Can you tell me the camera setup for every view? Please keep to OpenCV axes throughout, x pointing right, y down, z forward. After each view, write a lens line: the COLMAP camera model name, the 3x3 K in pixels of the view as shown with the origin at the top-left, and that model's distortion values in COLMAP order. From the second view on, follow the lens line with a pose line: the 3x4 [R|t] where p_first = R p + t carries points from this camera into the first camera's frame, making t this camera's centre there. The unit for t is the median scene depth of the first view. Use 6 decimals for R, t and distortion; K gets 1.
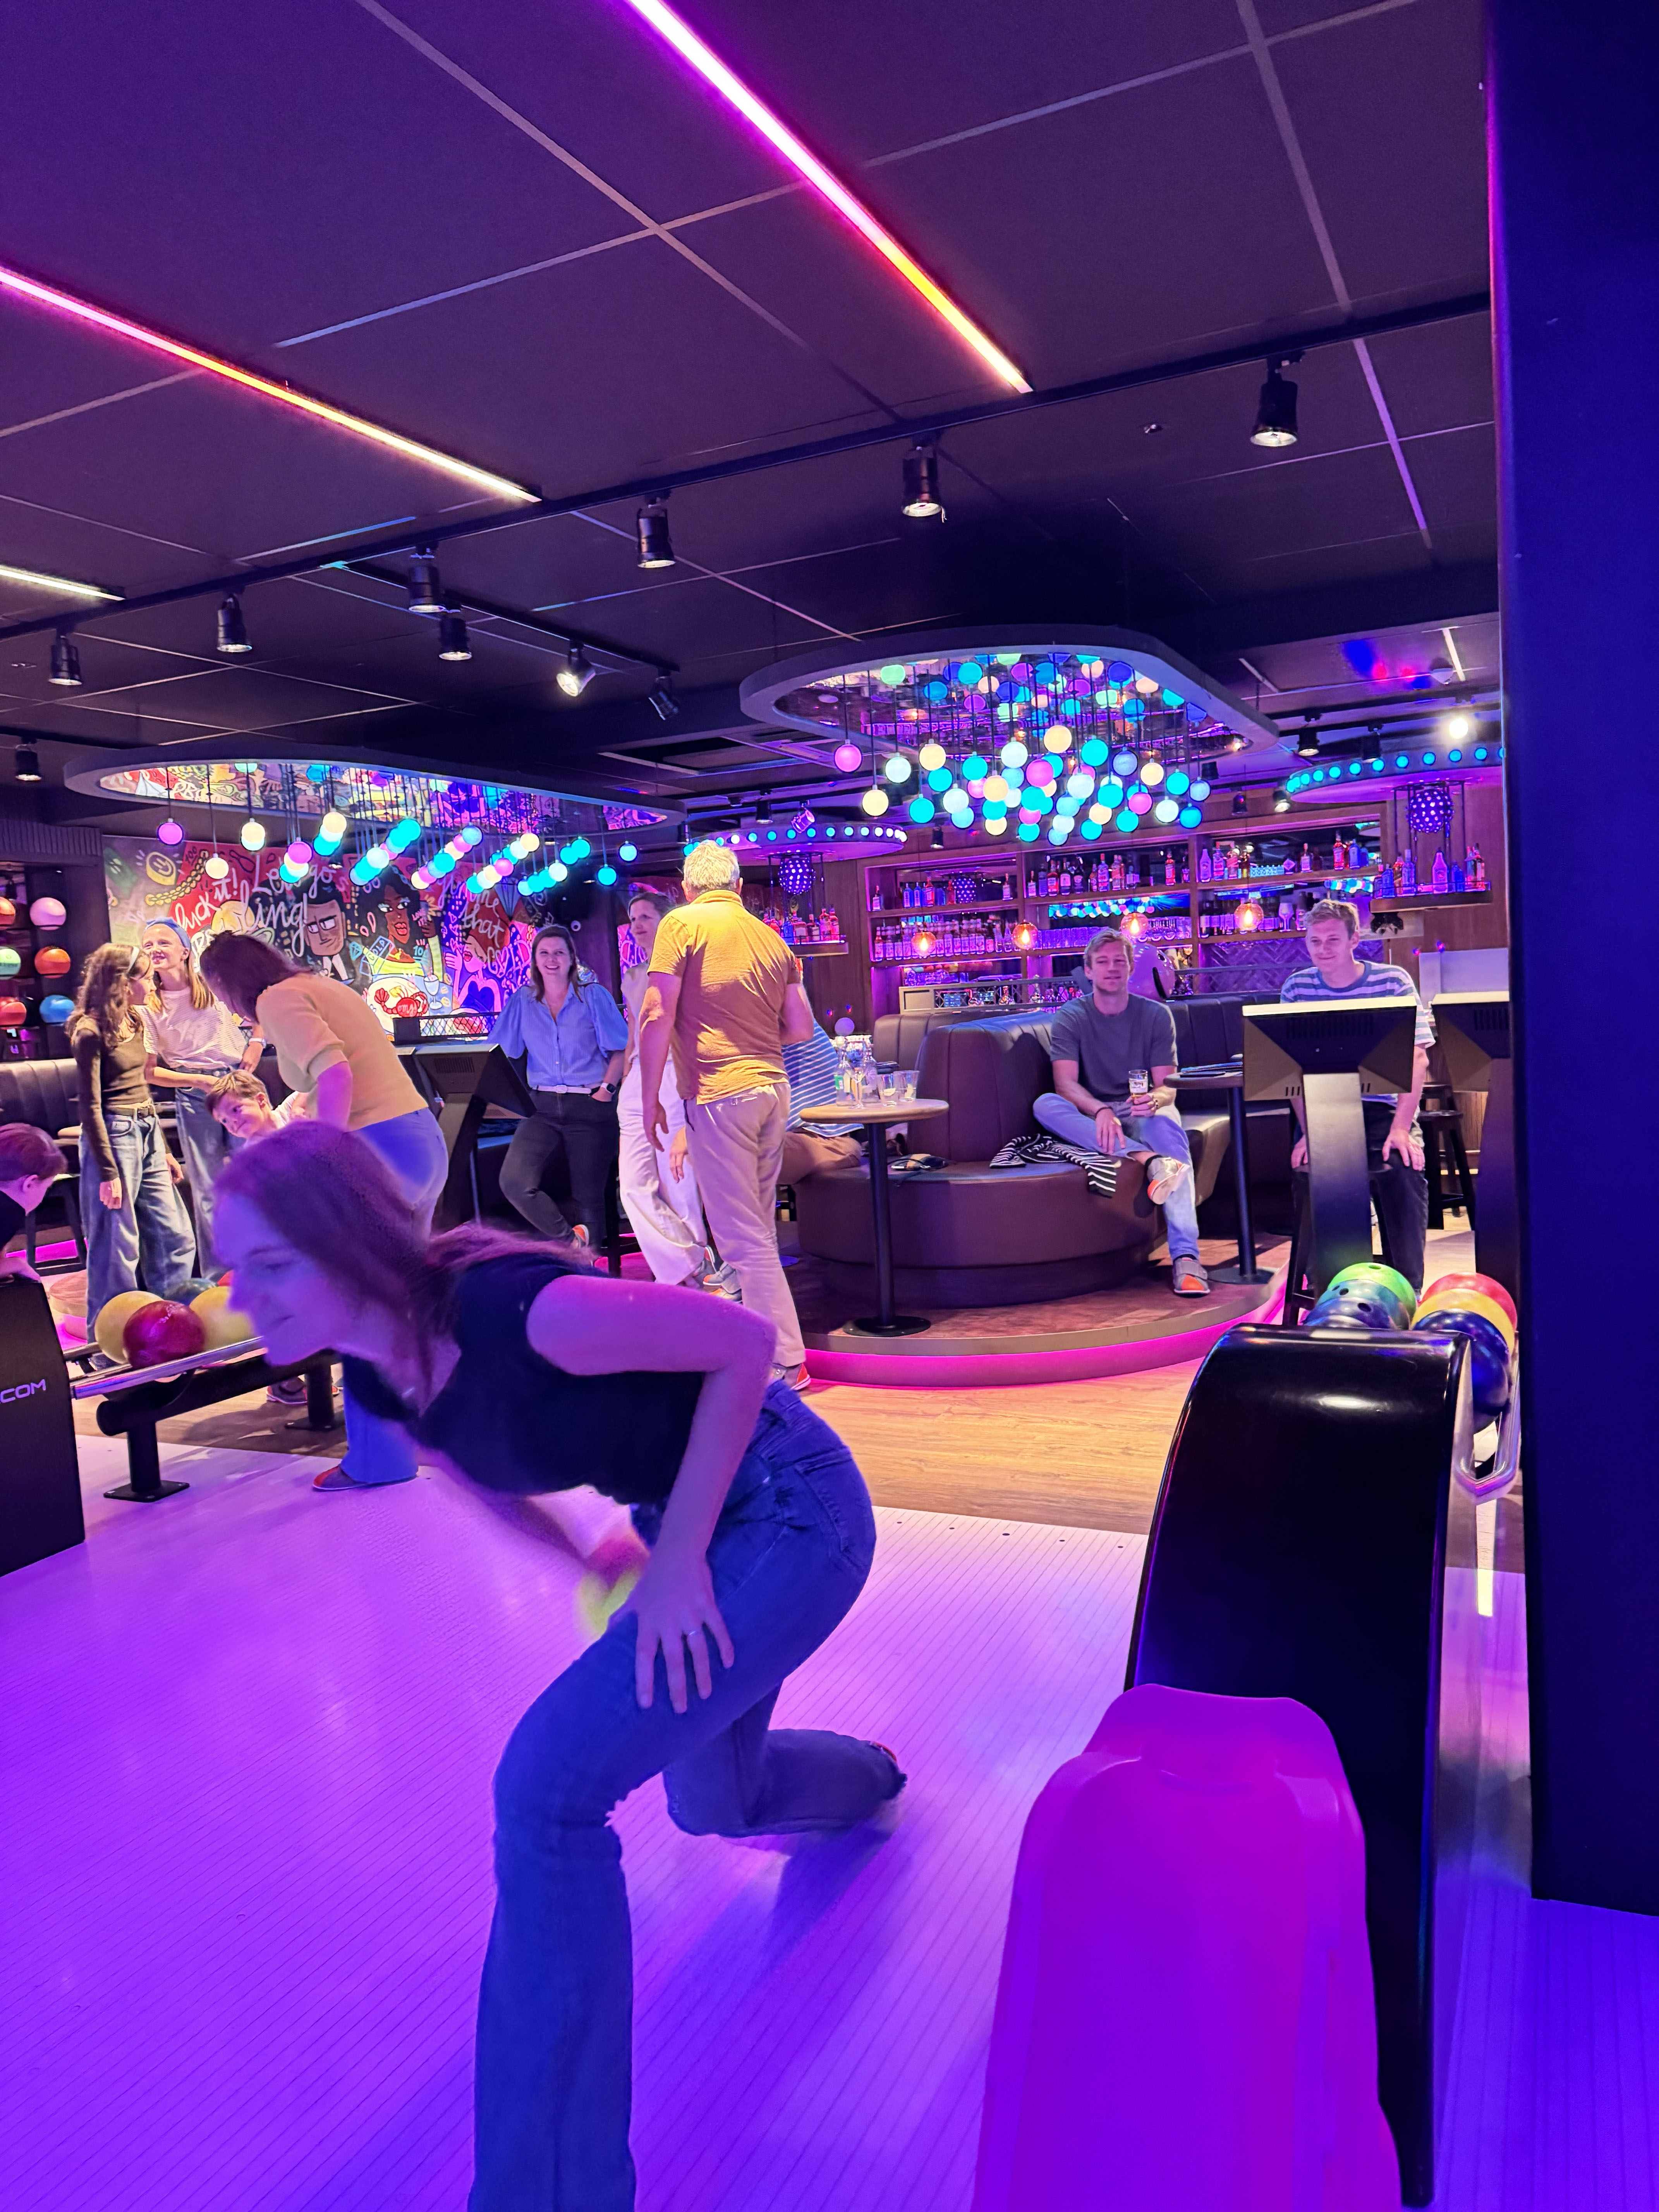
lens RADIAL K [[1562.2, 0, 837.1], [0, 1562.2, 1106.6], [0, 0, 1]] dist [0.036867, -0.039465]
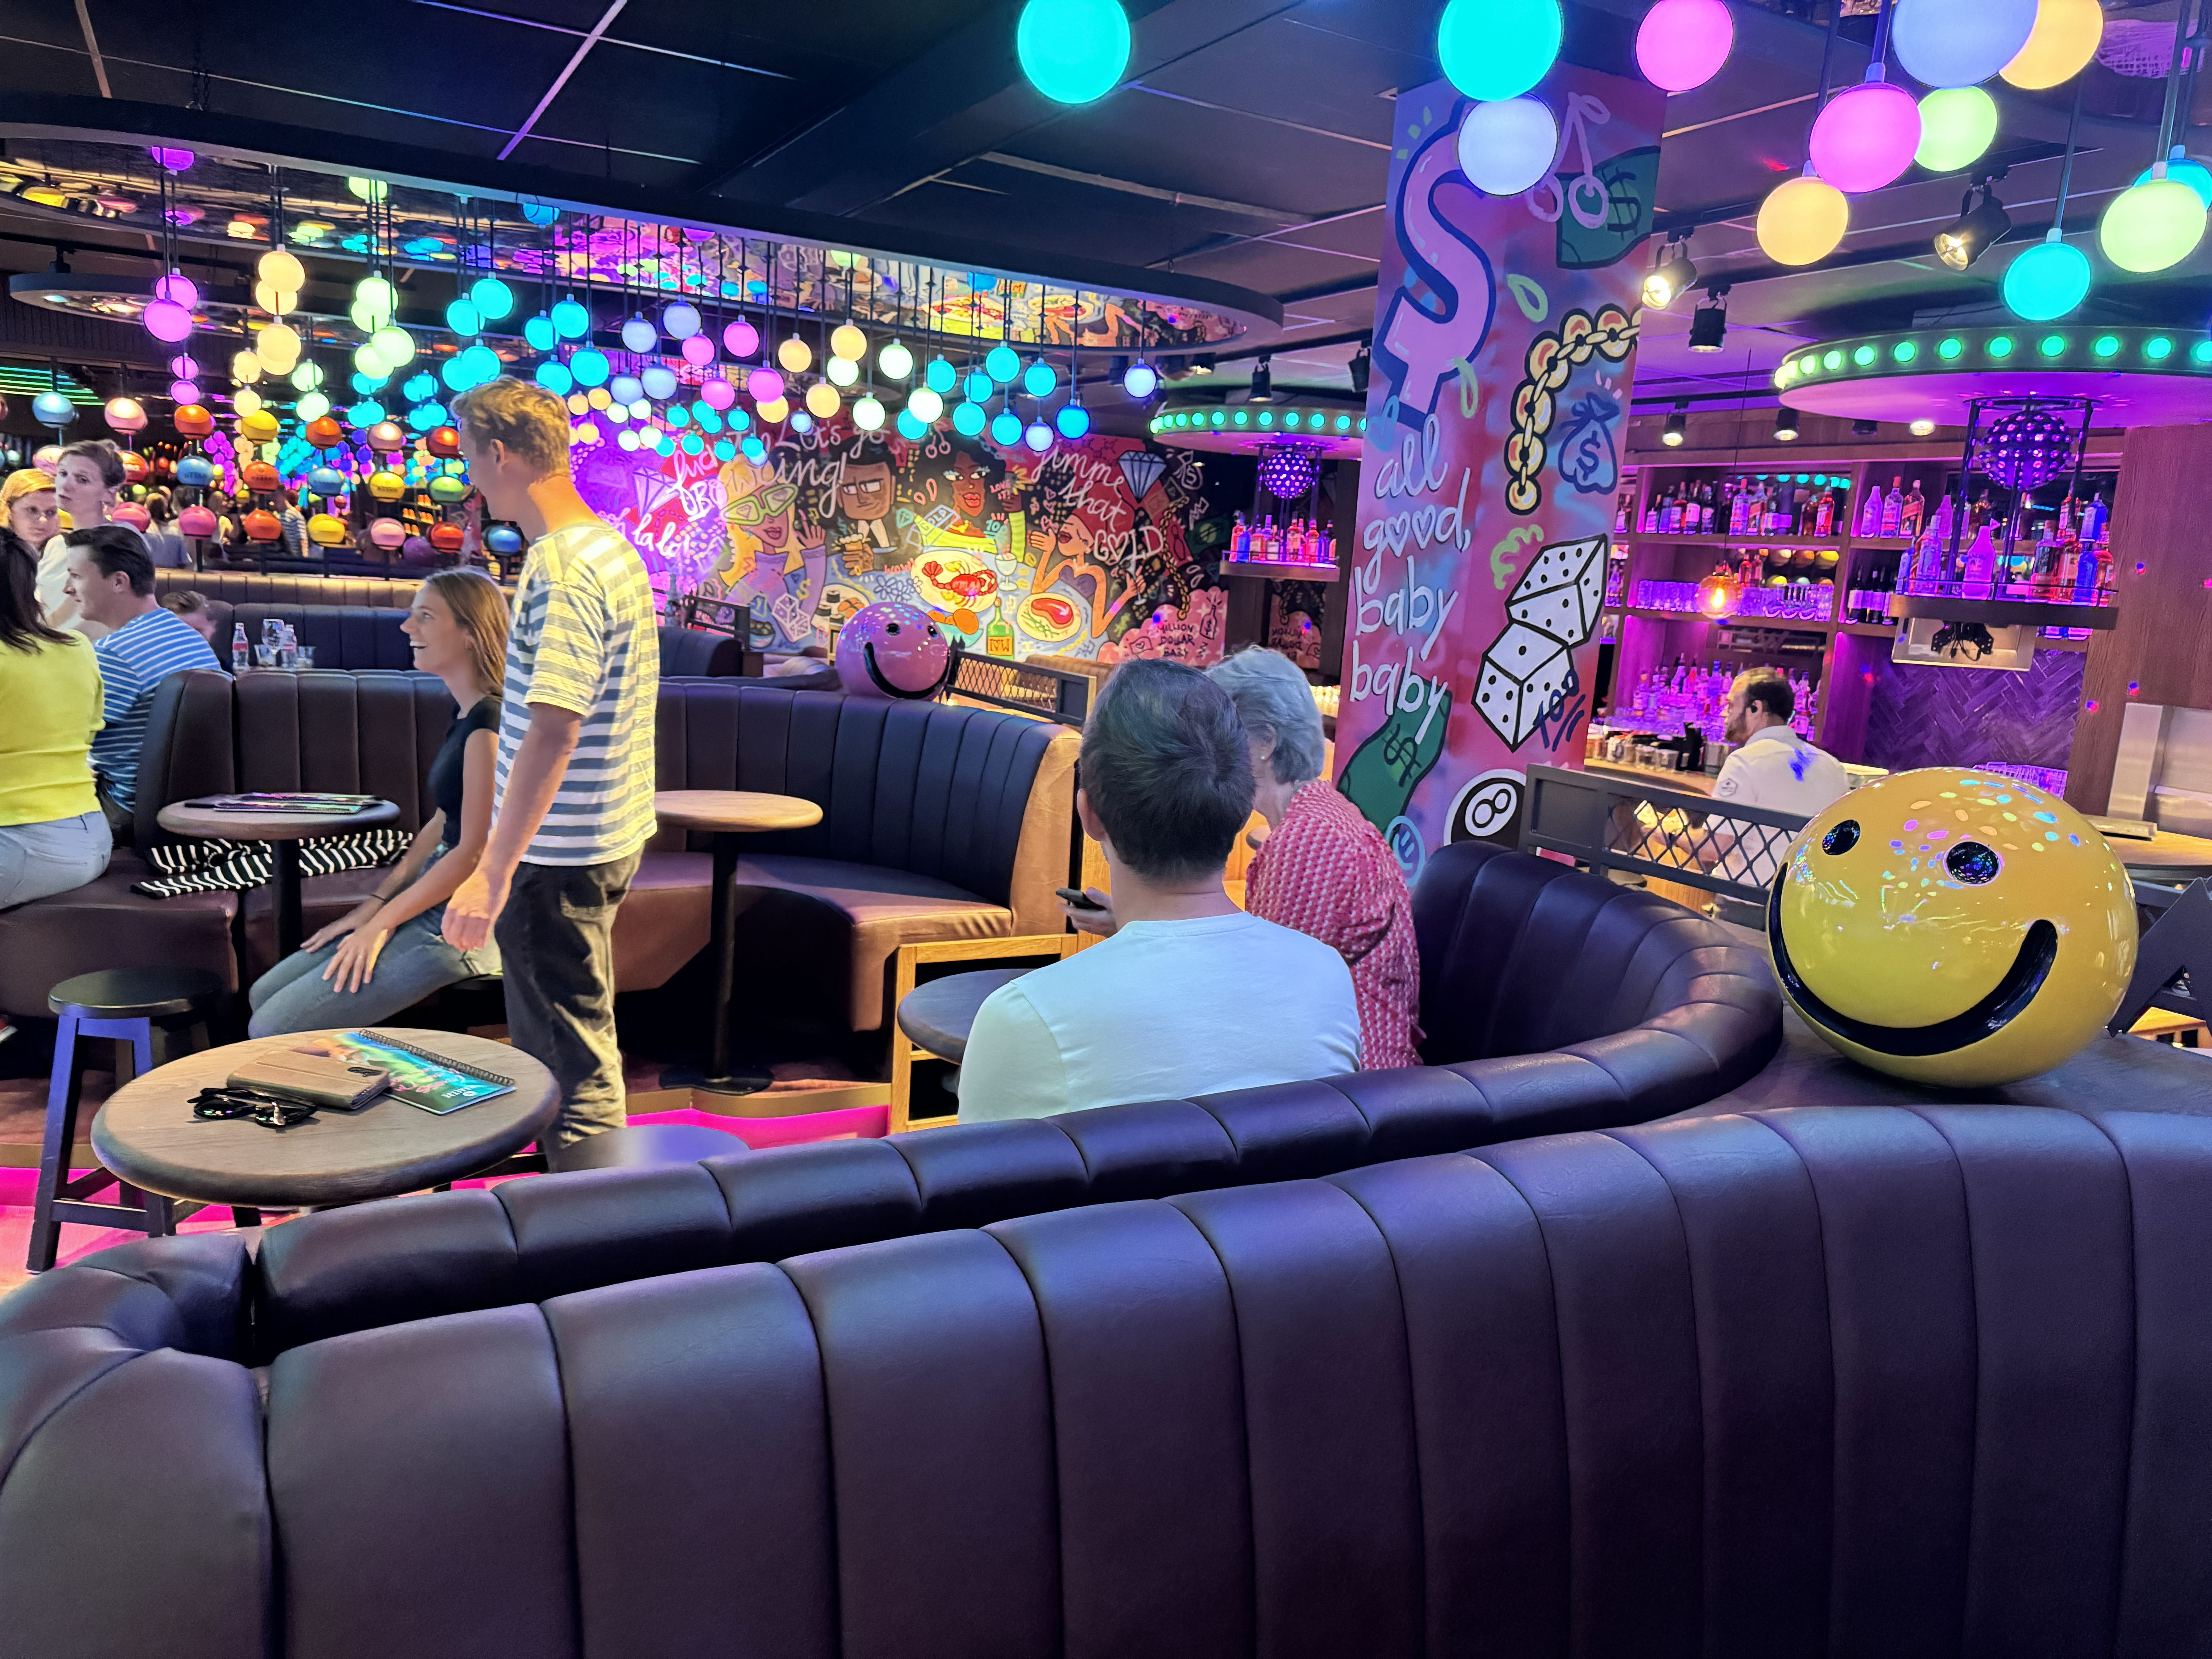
lens RADIAL K [[1562.2, 0, 1118.6], [0, 1562.2, 851.2], [0, 0, 1]] dist [0.036867, -0.039465]
pose [[0.796809, 0.217195, -0.563846, 0.374684], [-0.158174, 0.975599, 0.152278, -0.066210], [0.583161, -0.032151, 0.811720, 0.289524]]
